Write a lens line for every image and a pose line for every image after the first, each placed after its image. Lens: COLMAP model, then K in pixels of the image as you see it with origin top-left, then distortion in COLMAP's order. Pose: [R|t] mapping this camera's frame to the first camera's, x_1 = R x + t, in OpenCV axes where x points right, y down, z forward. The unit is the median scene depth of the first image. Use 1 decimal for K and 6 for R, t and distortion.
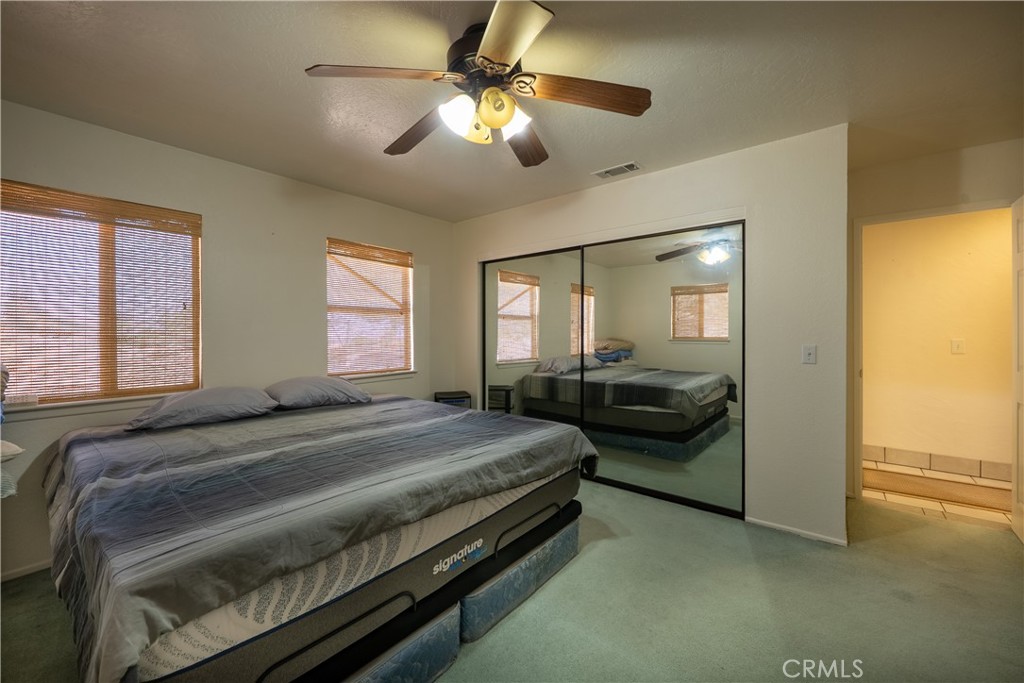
lens RADIAL K [[409.6, 0, 512.0], [0, 409.6, 341.5], [0, 0, 1]] dist [-0.002253, -0.000240]
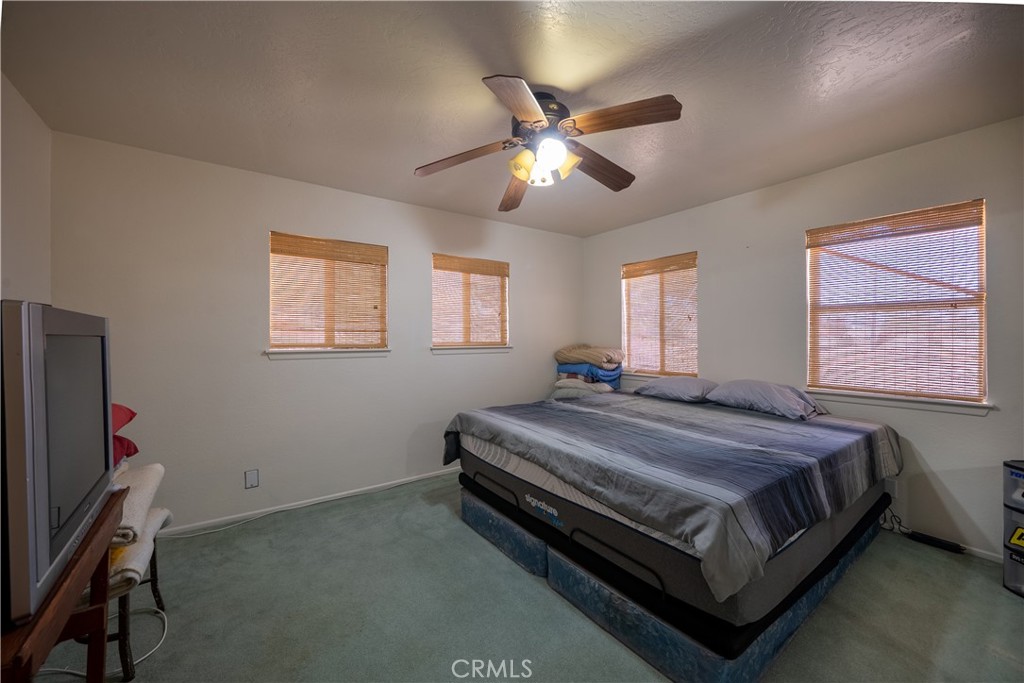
lens RADIAL K [[409.6, 0, 512.0], [0, 409.6, 341.5], [0, 0, 1]] dist [-0.002253, -0.000240]
pose [[-0.282638, 0.015684, -0.959098, 1.038567], [-0.017030, 0.999627, 0.021366, -0.035671], [0.959075, 0.022372, -0.282265, 1.126769]]
